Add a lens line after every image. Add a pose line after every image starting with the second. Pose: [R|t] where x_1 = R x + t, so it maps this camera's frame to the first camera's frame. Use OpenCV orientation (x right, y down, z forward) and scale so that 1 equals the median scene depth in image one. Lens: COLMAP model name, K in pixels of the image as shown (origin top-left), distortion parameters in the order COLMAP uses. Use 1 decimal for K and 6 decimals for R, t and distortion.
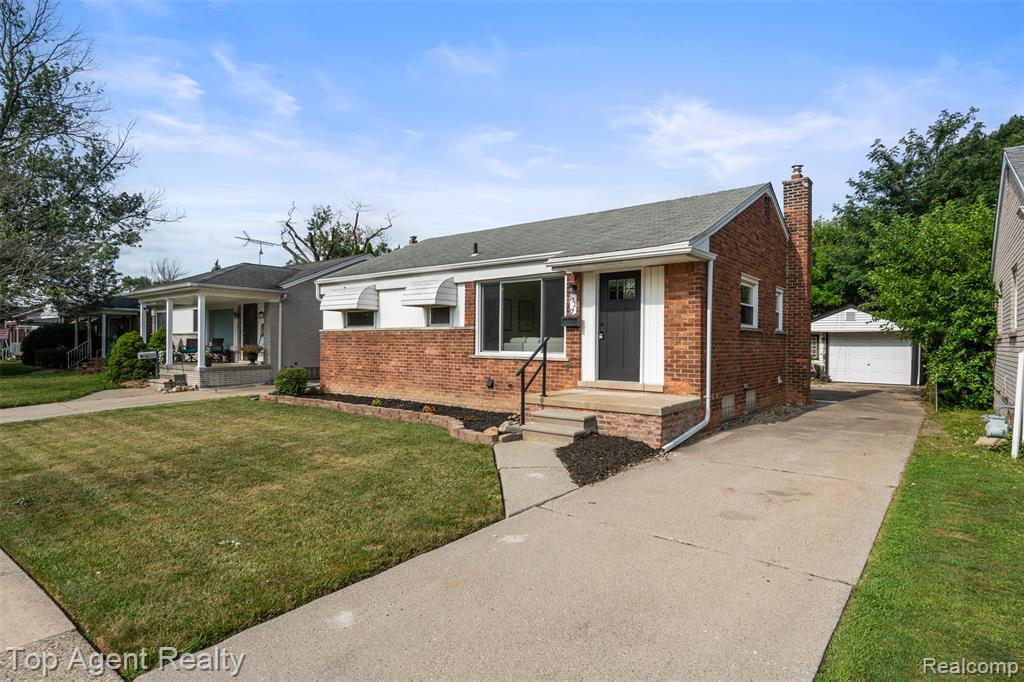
lens RADIAL K [[550.9, 0, 506.5], [0, 550.9, 343.2], [0, 0, 1]] dist [-0.017305, -0.000718]
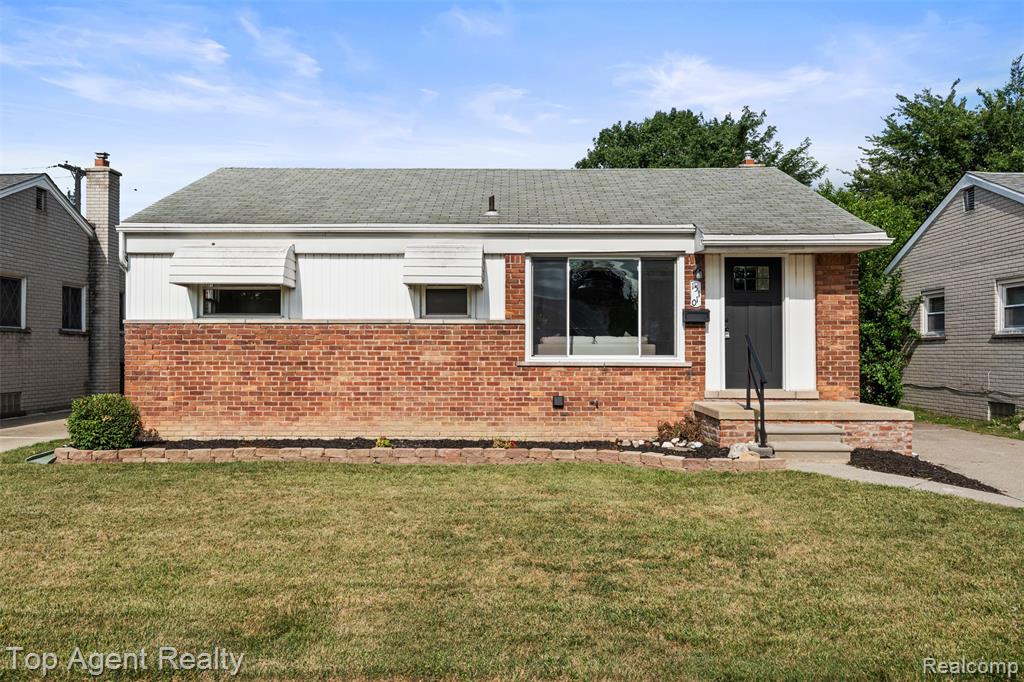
lens RADIAL K [[808.2, 0, 508.6], [0, 808.2, 342.0], [0, 0, 1]] dist [0.001001, -0.002732]
pose [[0.778282, 0.002352, 0.627910, -0.714241], [0.004290, 0.999950, -0.009064, 0.006312], [-0.627900, 0.009748, 0.778233, 0.237967]]
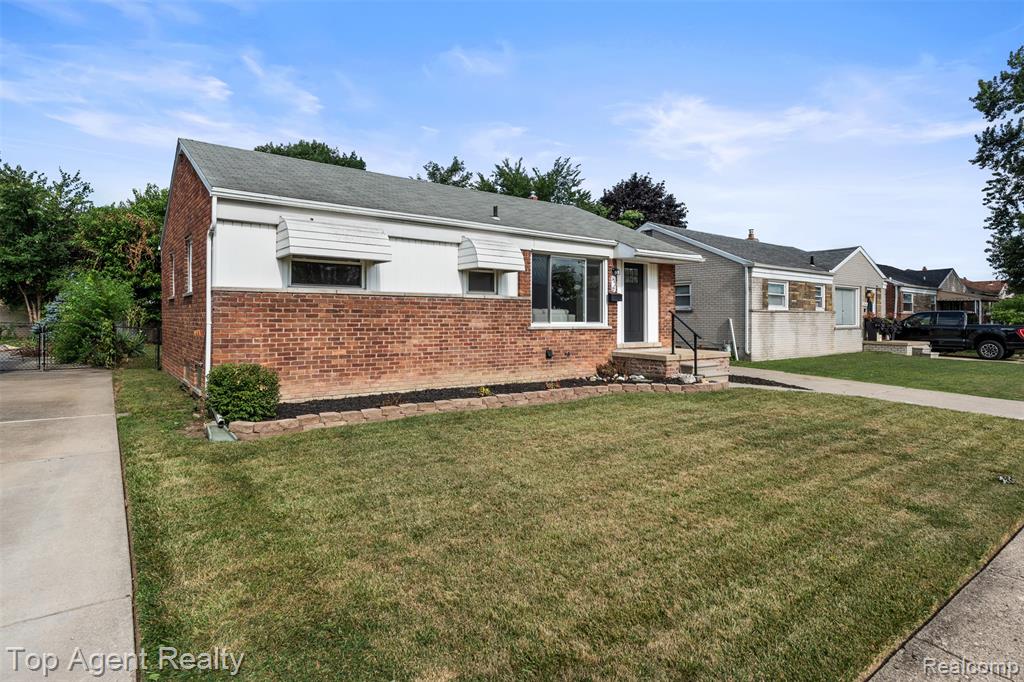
lens RADIAL K [[550.9, 0, 517.1], [0, 550.9, 314.5], [0, 0, 1]] dist [-0.017305, -0.000718]
pose [[0.226654, -0.000102, 0.973975, -1.023168], [-0.003239, 0.999994, 0.000858, -0.000421], [-0.973970, -0.003349, 0.226652, 0.817155]]
